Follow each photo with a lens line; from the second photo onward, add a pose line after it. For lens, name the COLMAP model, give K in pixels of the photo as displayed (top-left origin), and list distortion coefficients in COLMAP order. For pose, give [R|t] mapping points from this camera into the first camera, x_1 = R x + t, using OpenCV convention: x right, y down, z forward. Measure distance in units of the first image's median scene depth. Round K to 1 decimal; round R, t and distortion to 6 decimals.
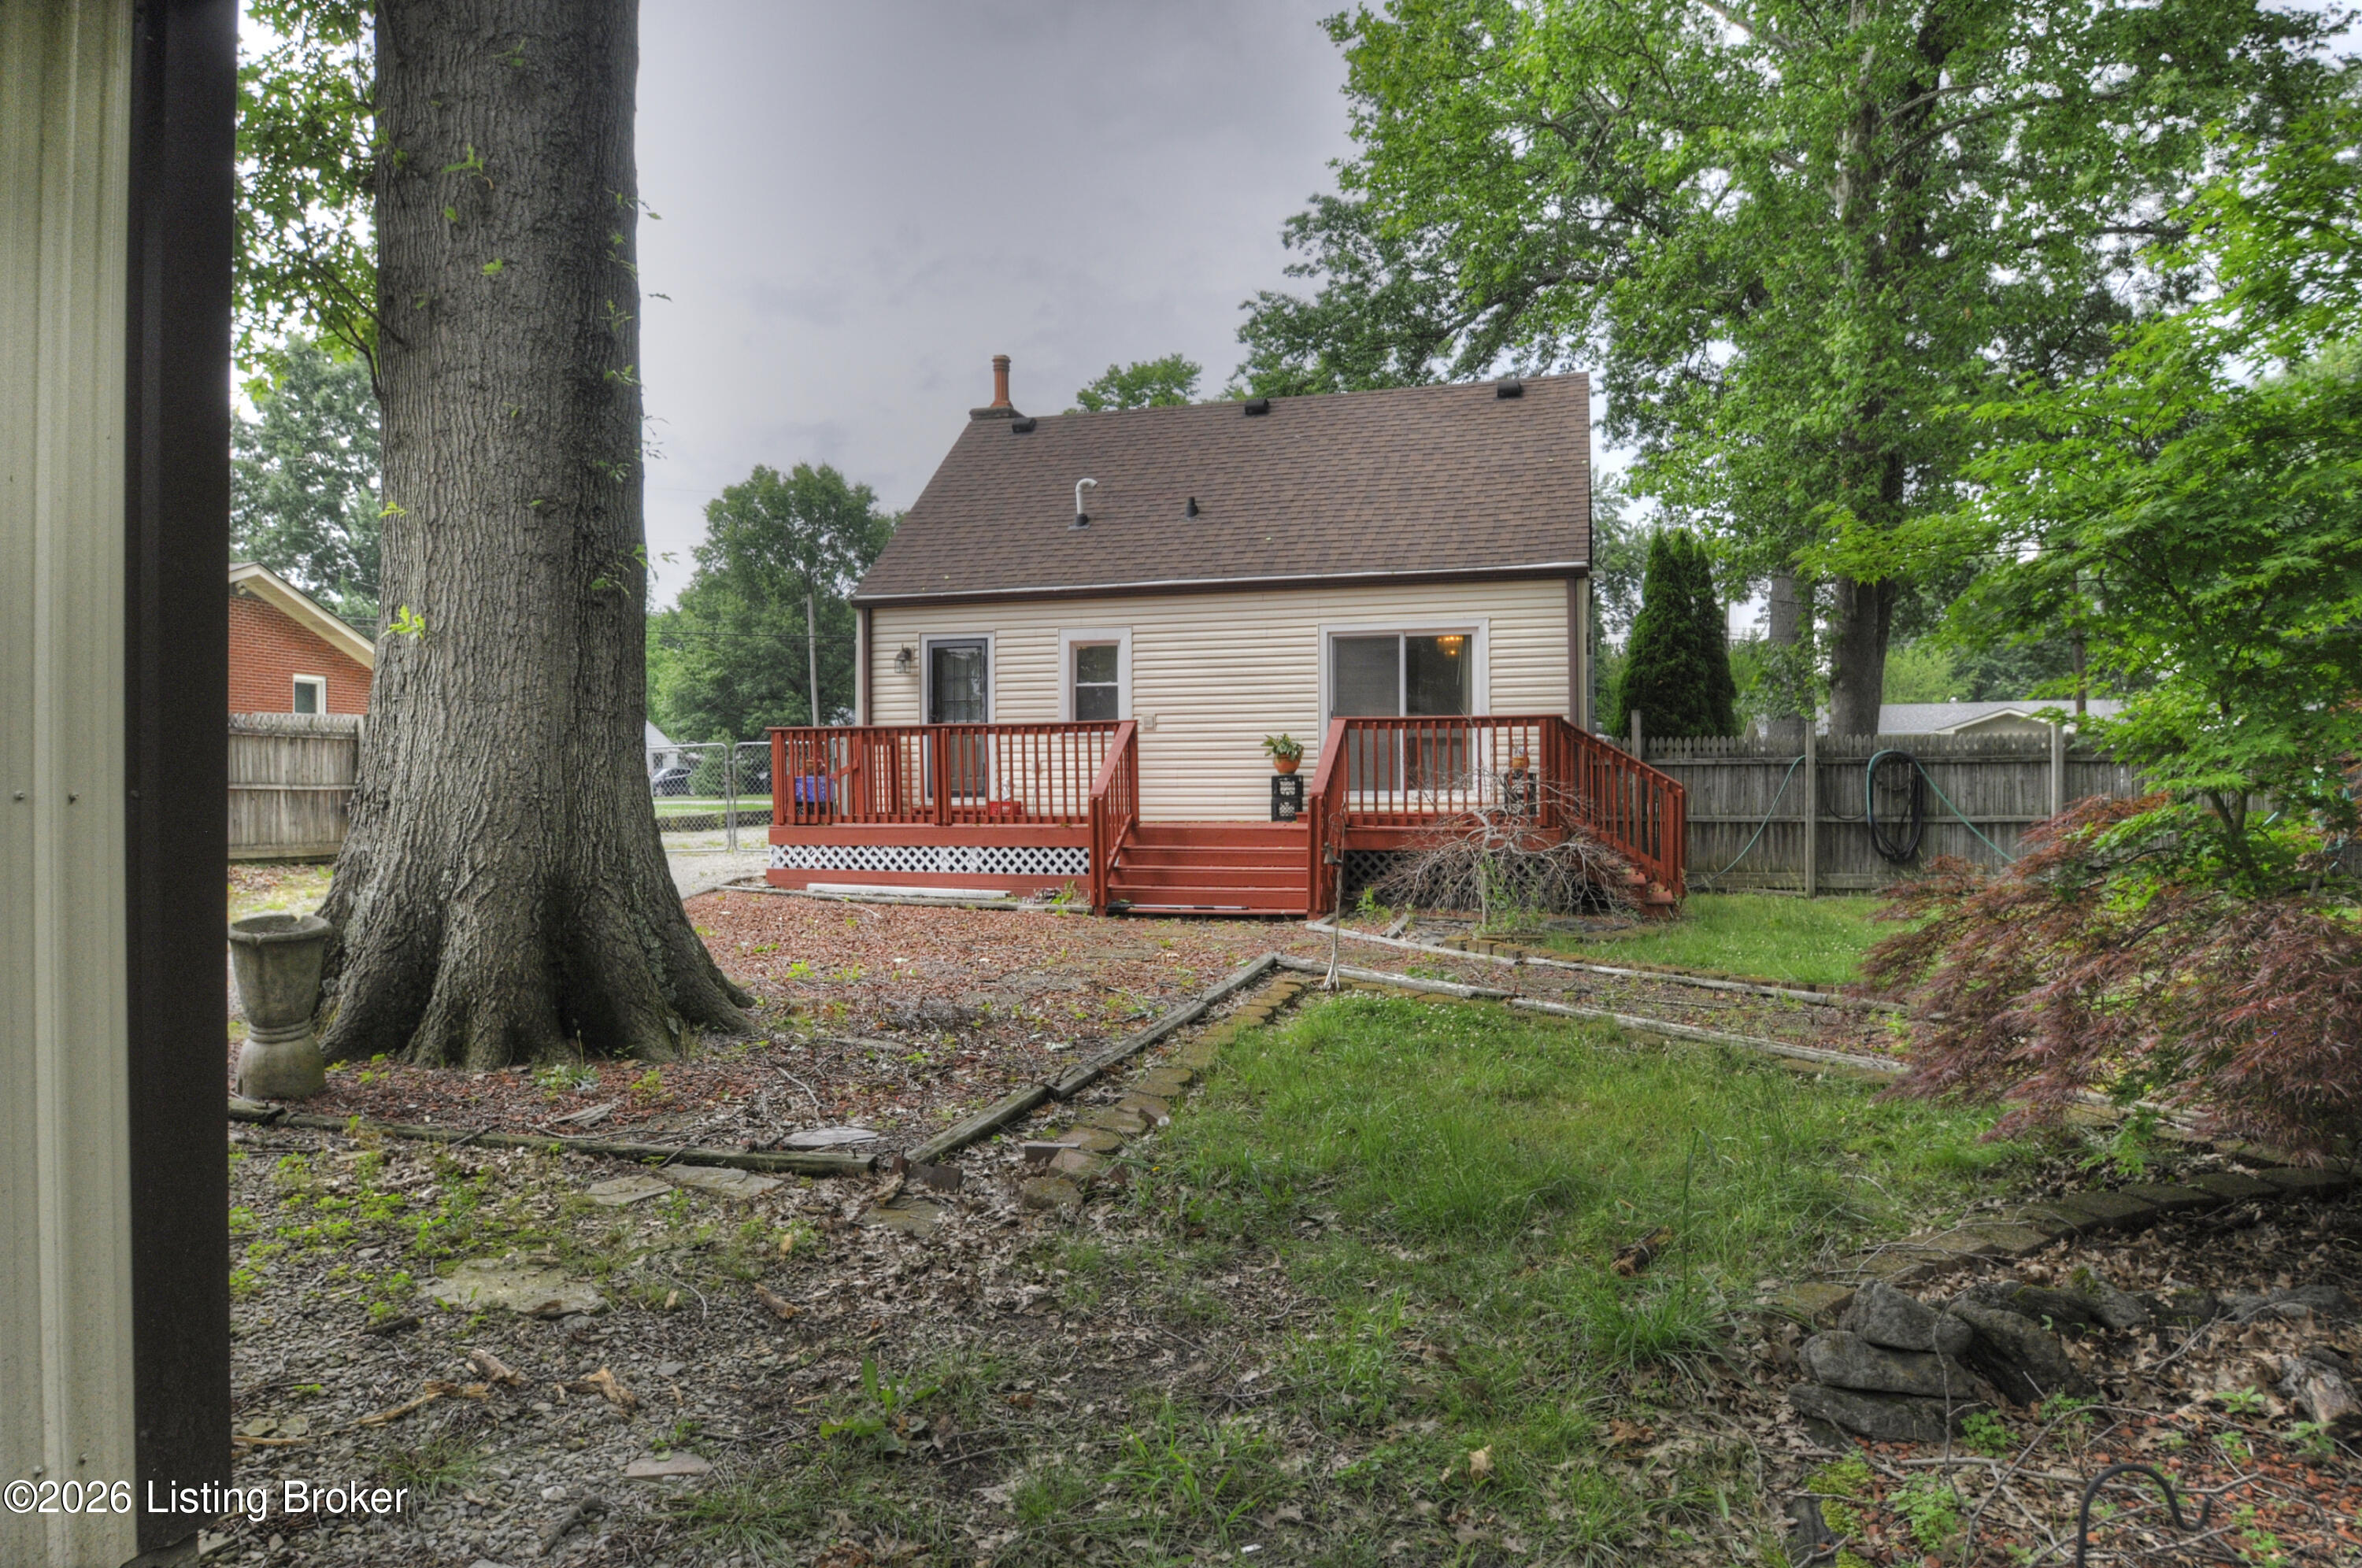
lens RADIAL K [[1387.8, 0, 1181.0], [0, 1387.8, 784.0], [0, 0, 1]] dist [-0.020510, -0.019011]
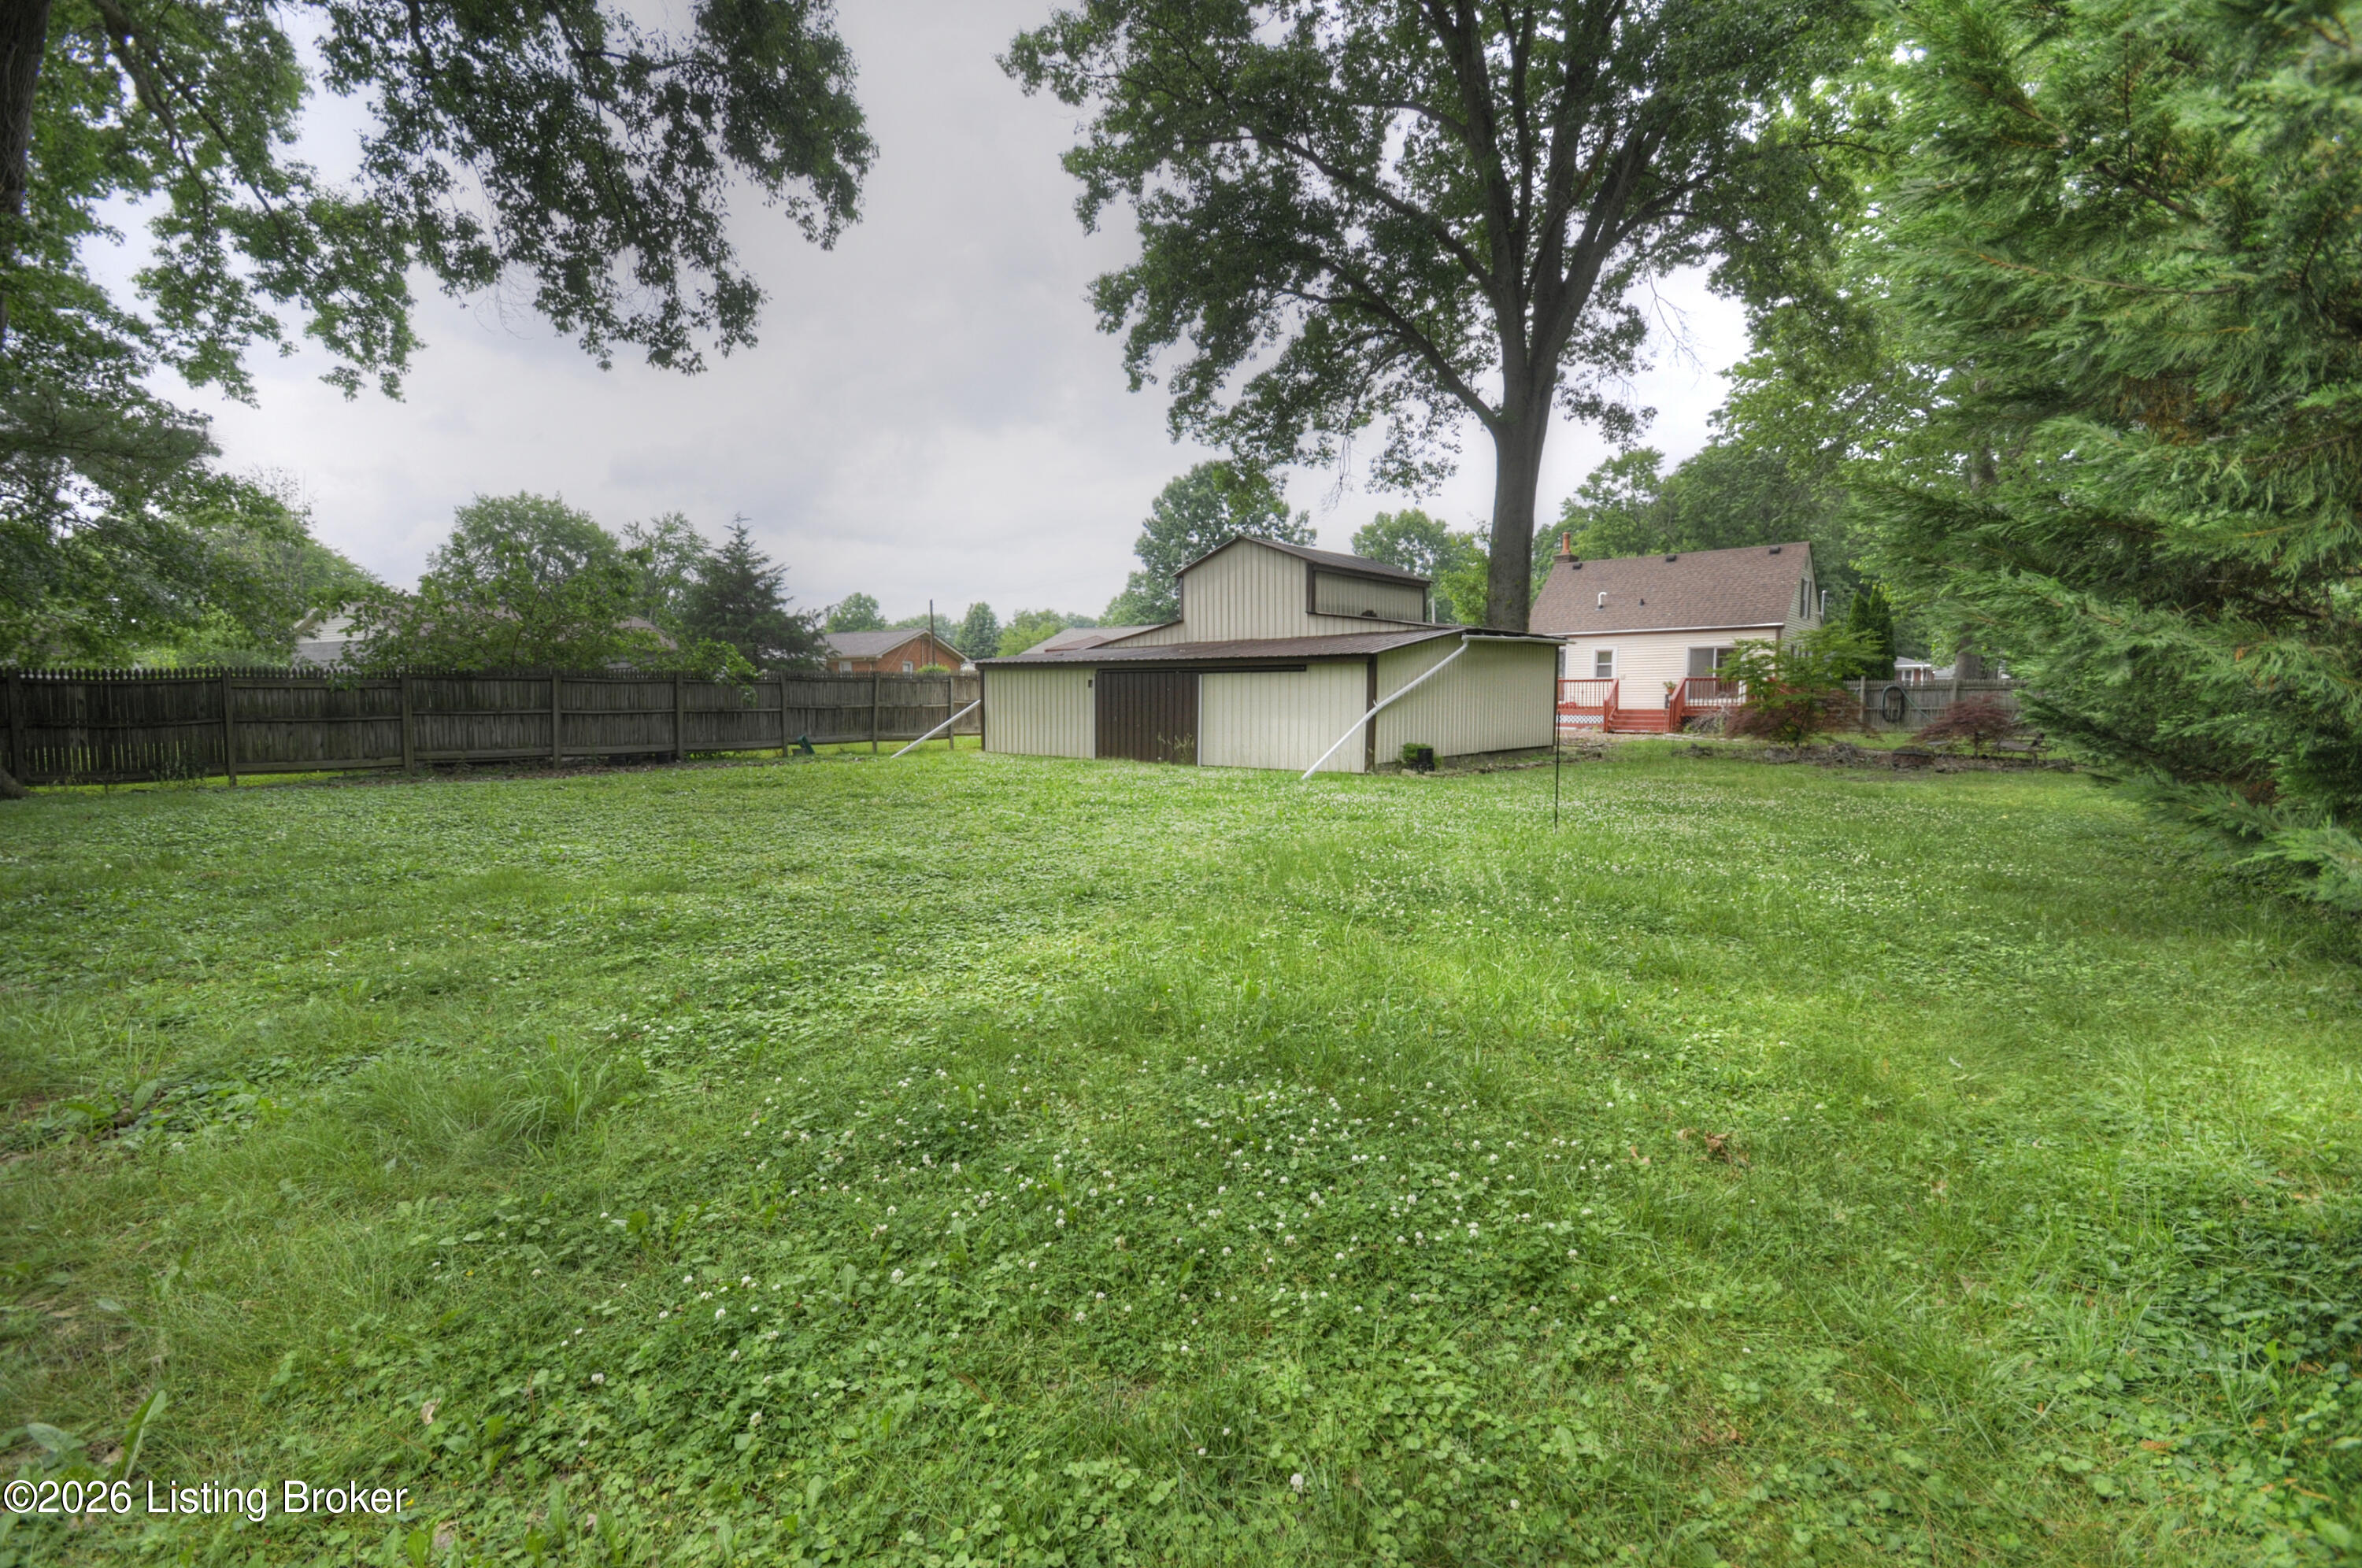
lens RADIAL K [[992.6, 0, 1181.0], [0, 992.6, 784.0], [0, 0, 1]] dist [0.000513, 0.000022]
pose [[0.904590, 0.037109, -0.424664, 0.033135], [-0.001472, 0.996470, 0.083939, 0.007954], [0.426280, -0.075305, 0.901451, -1.370507]]
